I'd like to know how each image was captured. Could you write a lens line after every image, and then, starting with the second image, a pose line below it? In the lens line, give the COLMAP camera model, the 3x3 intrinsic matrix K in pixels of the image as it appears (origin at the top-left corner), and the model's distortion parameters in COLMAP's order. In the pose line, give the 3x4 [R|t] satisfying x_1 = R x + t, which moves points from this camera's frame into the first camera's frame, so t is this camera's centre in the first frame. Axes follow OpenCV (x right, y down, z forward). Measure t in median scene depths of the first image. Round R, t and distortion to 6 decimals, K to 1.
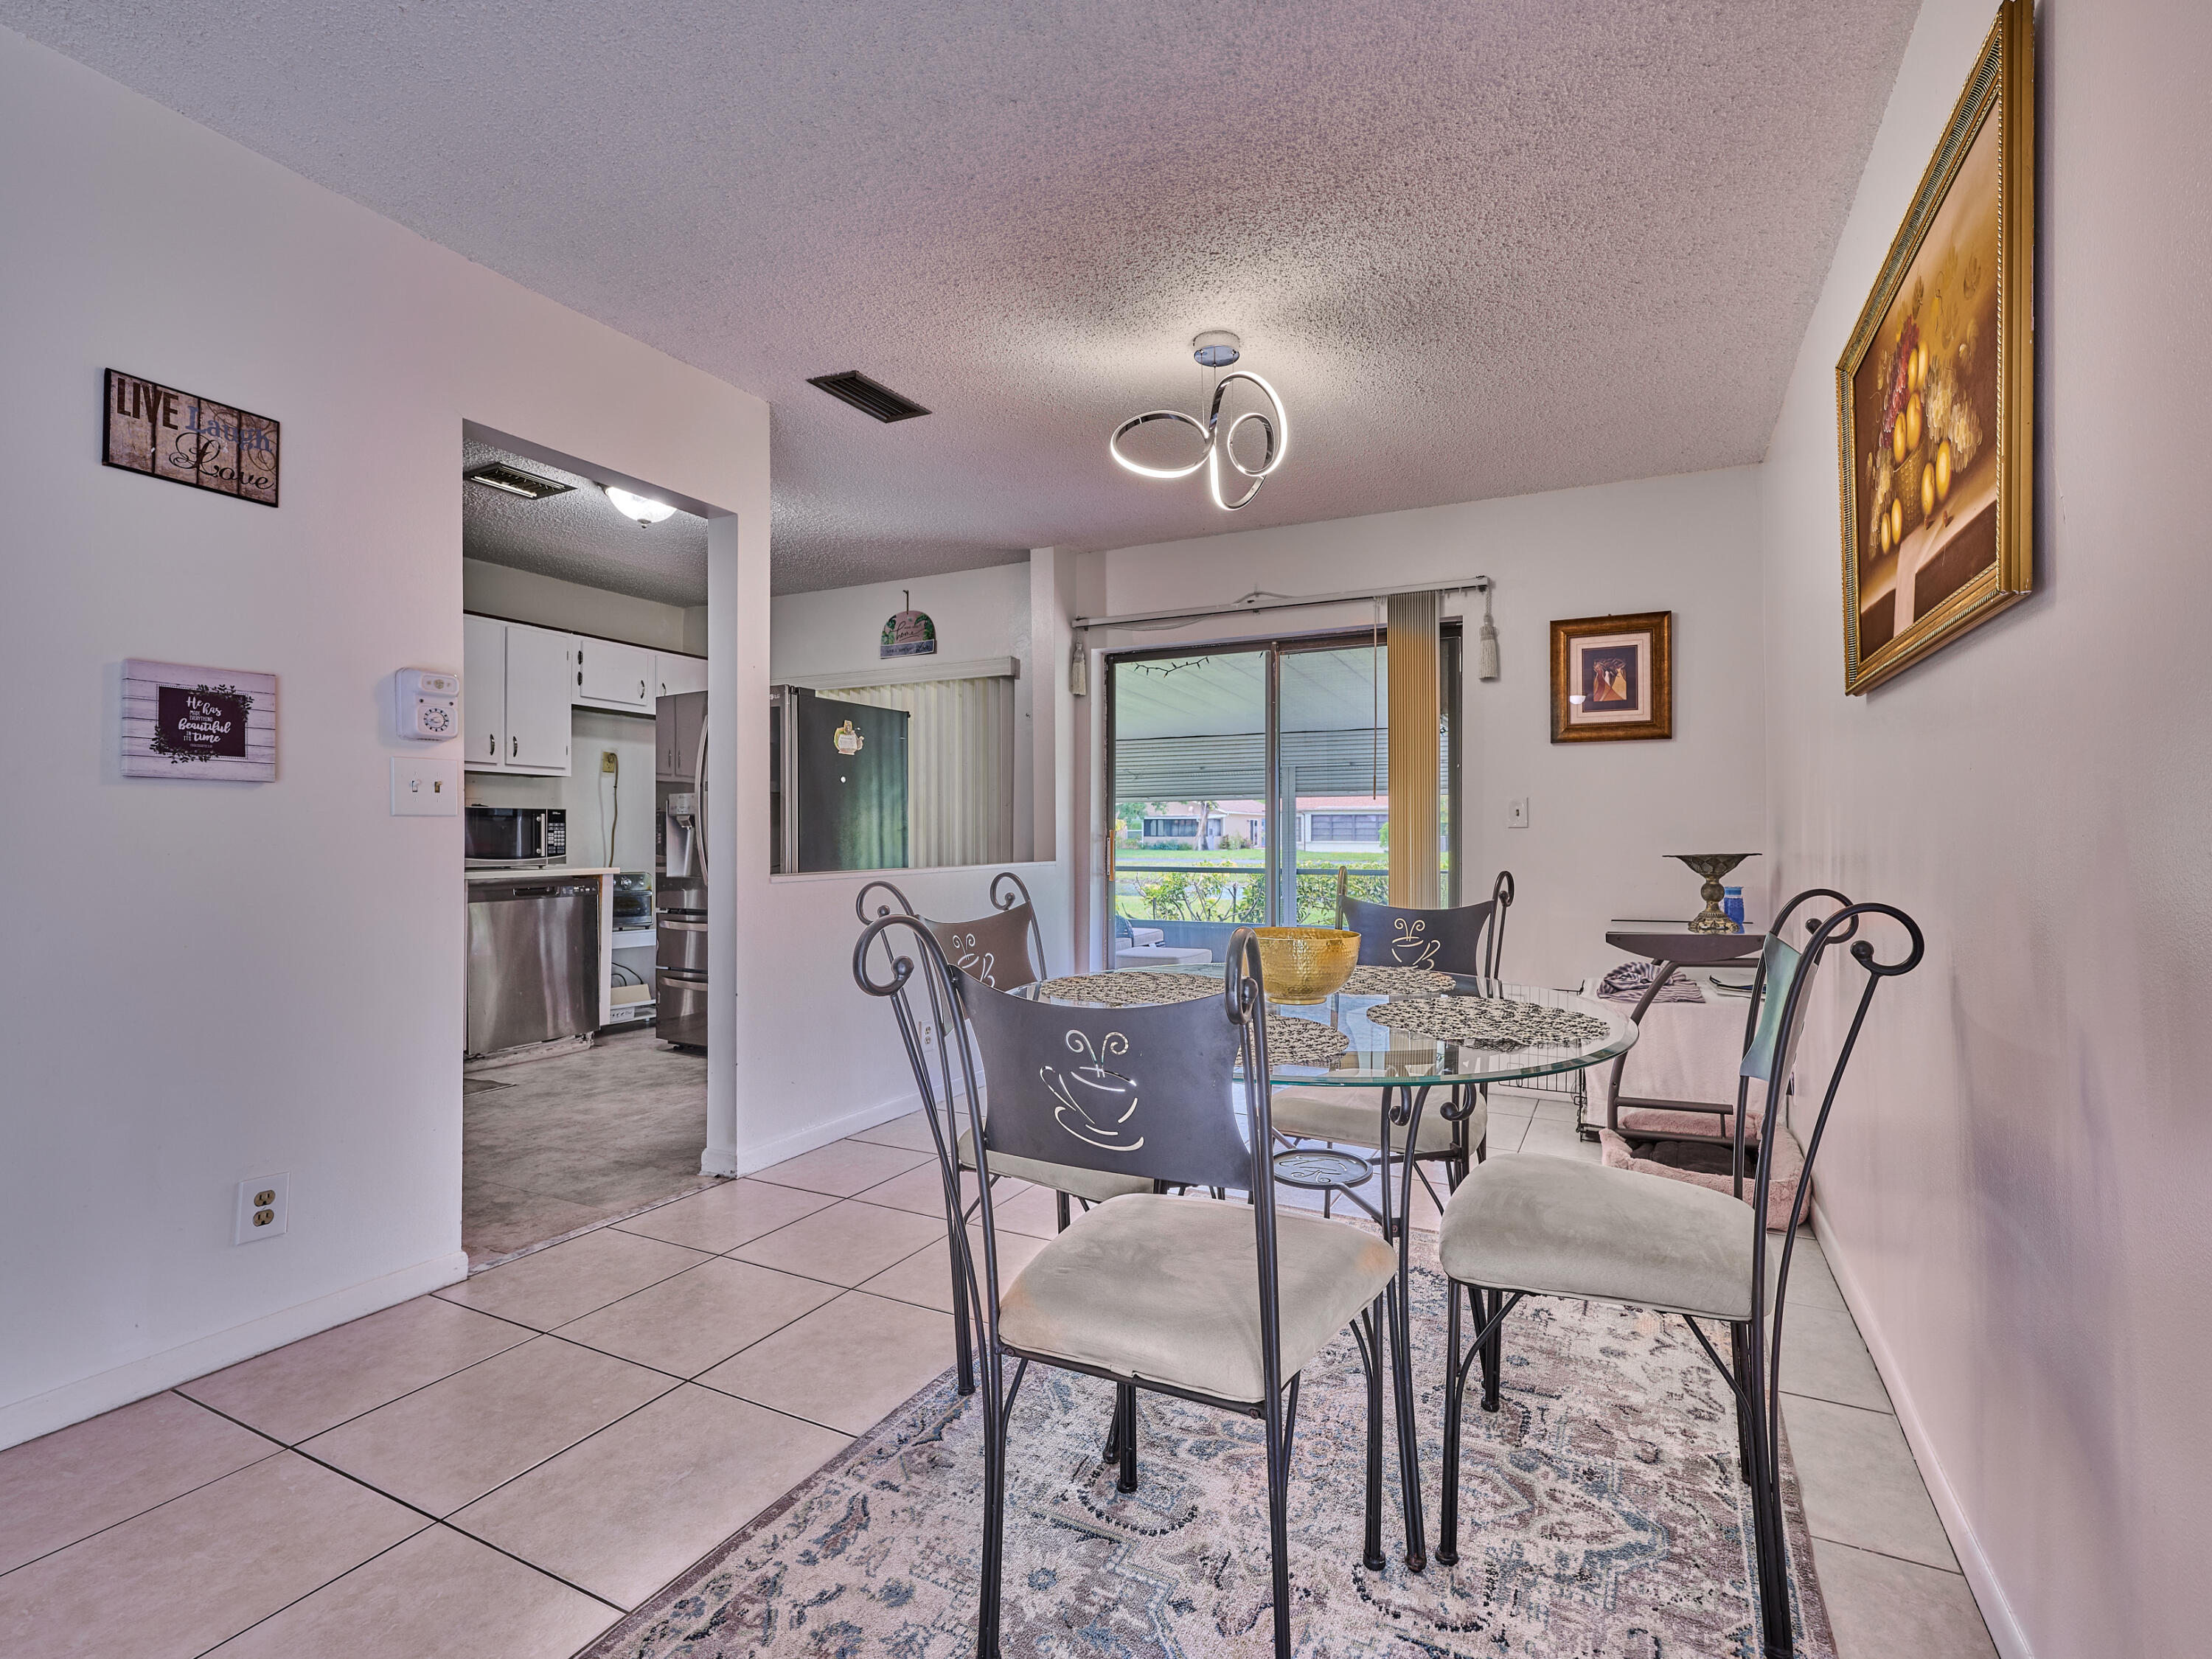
lens RADIAL K [[985.3, 0, 1207.2], [0, 985.3, 825.4], [0, 0, 1]] dist [-0.000556, 0.000264]
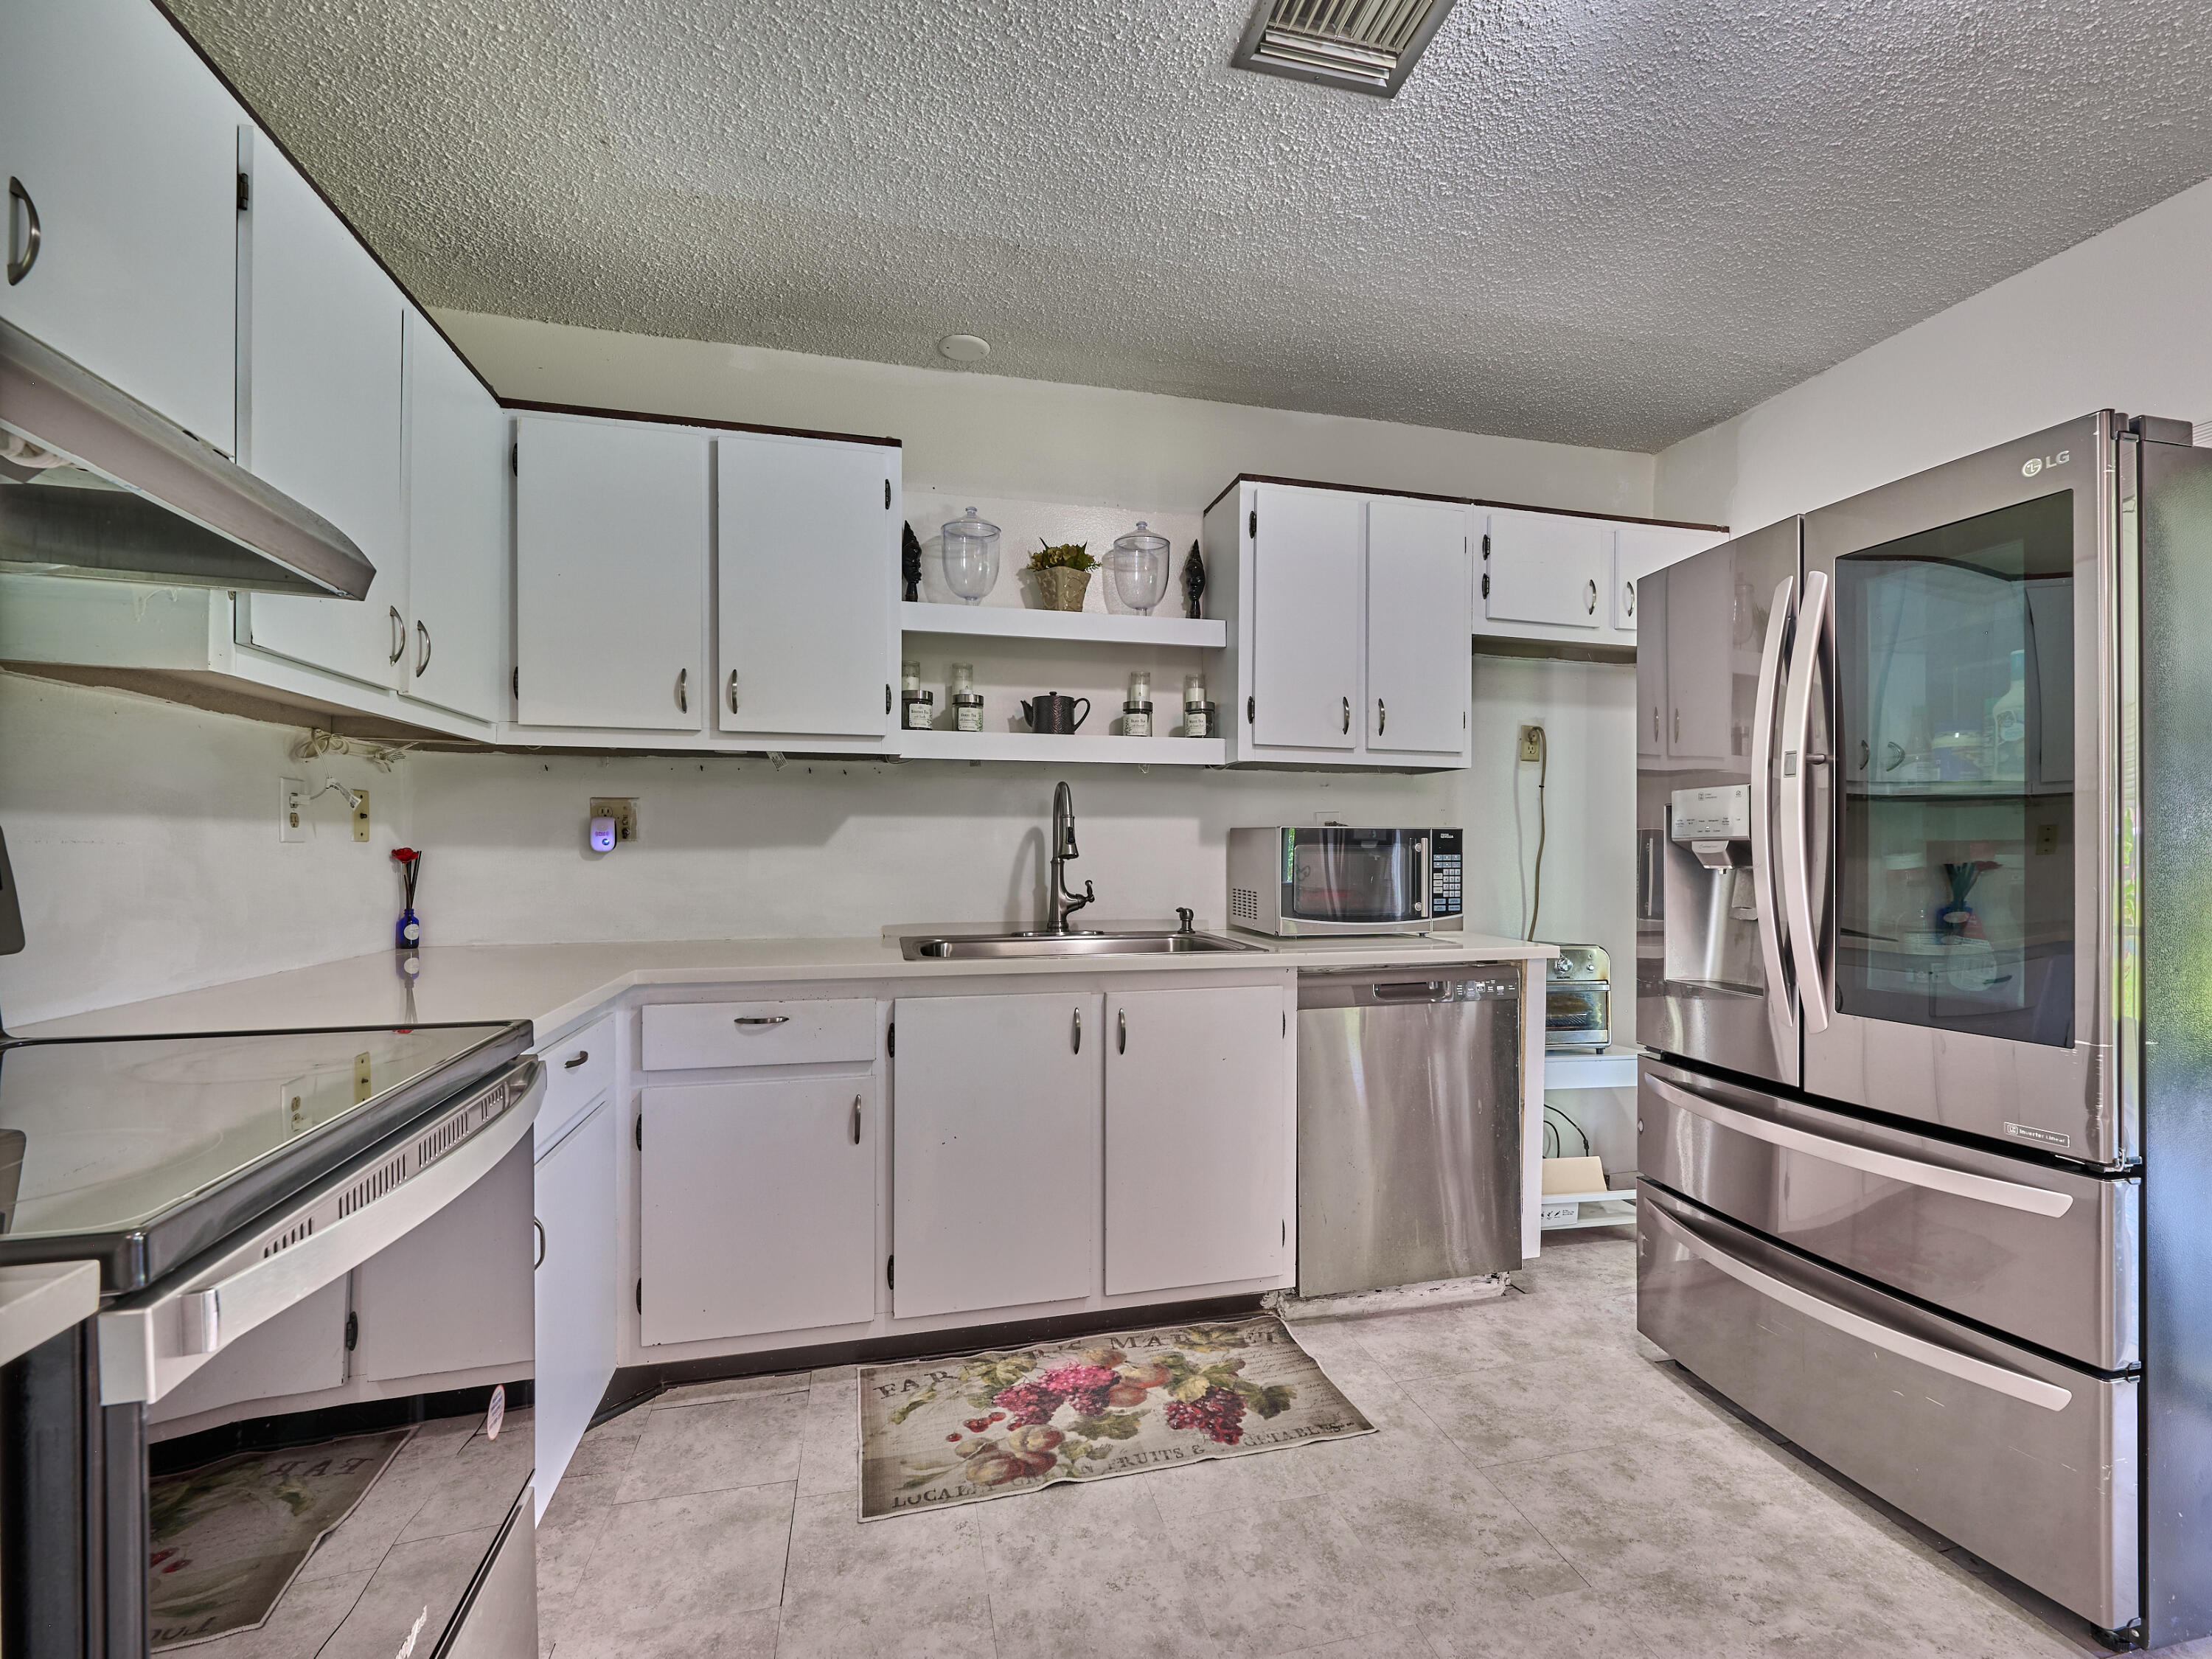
lens RADIAL K [[997.8, 0, 1098.5], [0, 997.8, 849.9], [0, 0, 1]] dist [-0.001079, 0.000053]
pose [[0.605271, 0.004713, -0.796006, -0.337003], [0.001194, 0.999976, 0.006829, -0.008647], [0.796019, -0.005084, 0.605251, 0.511096]]
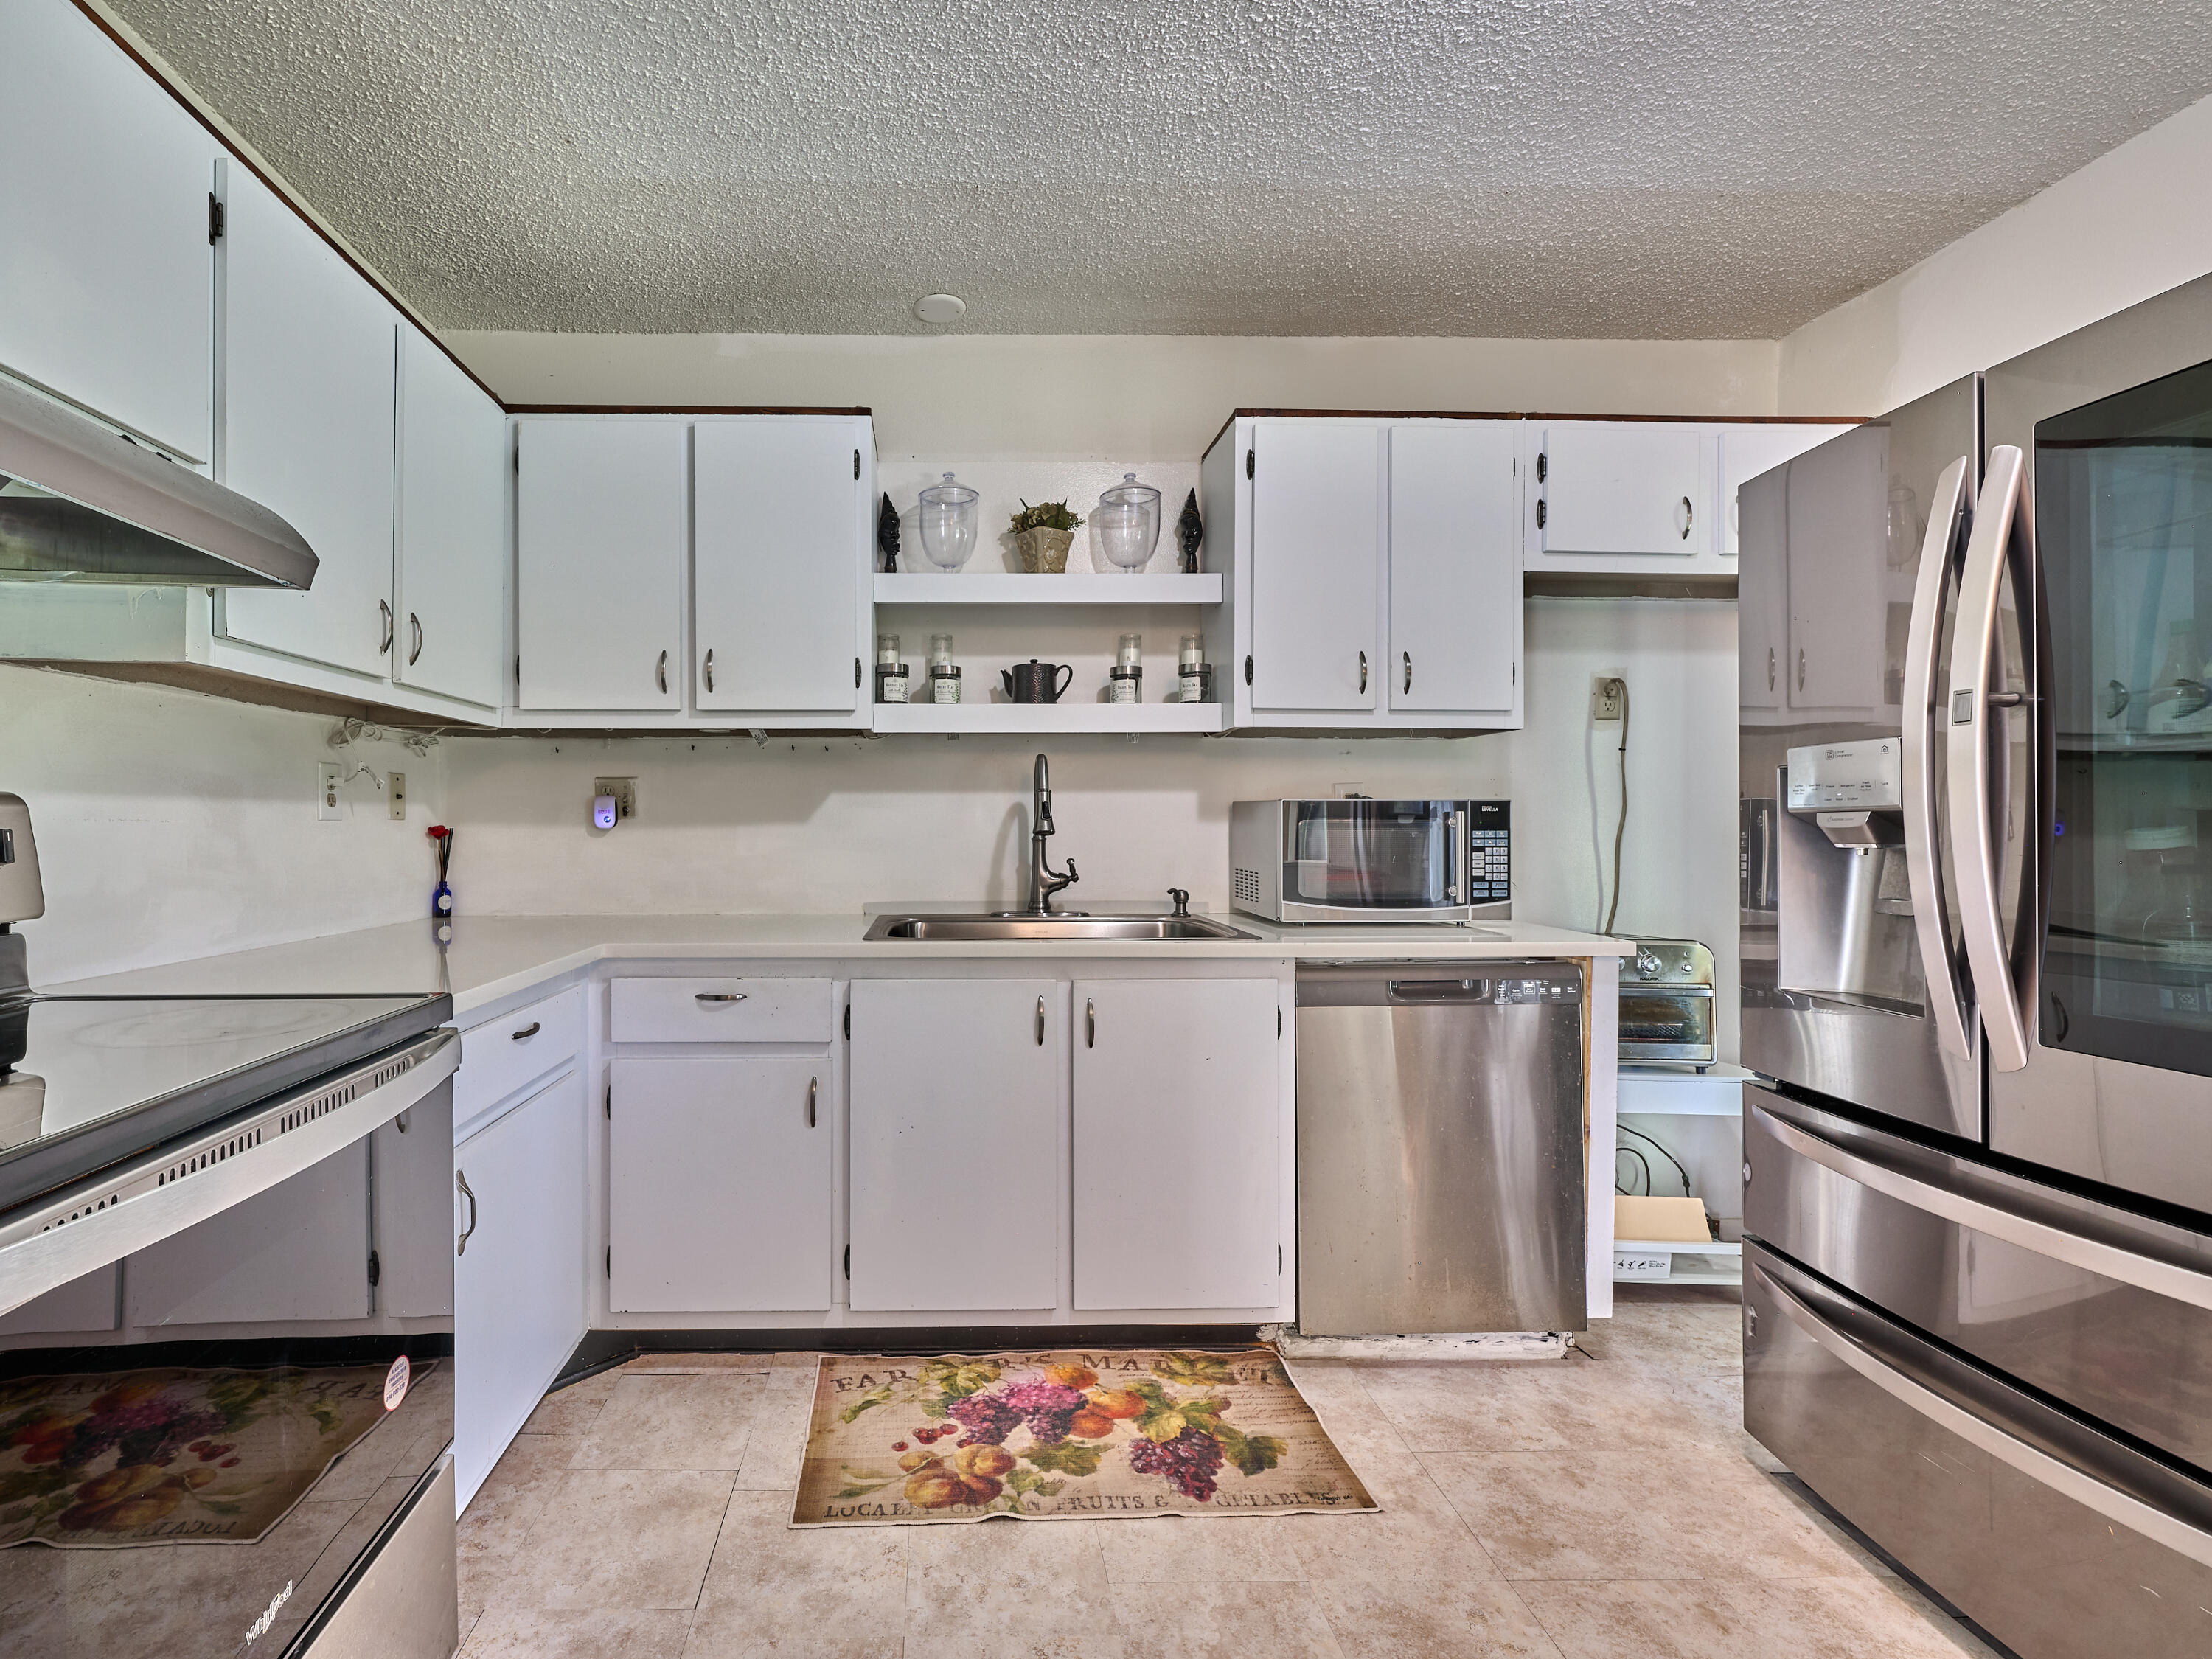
lens RADIAL K [[971.5, 0, 938.5], [0, 971.5, 823.2], [0, 0, 1]] dist [0.000490, 0.000054]
pose [[0.408550, -0.000550, -0.912736, -0.347061], [0.004571, 0.999989, 0.001444, -0.007375], [0.912724, -0.004762, 0.408548, 0.572062]]
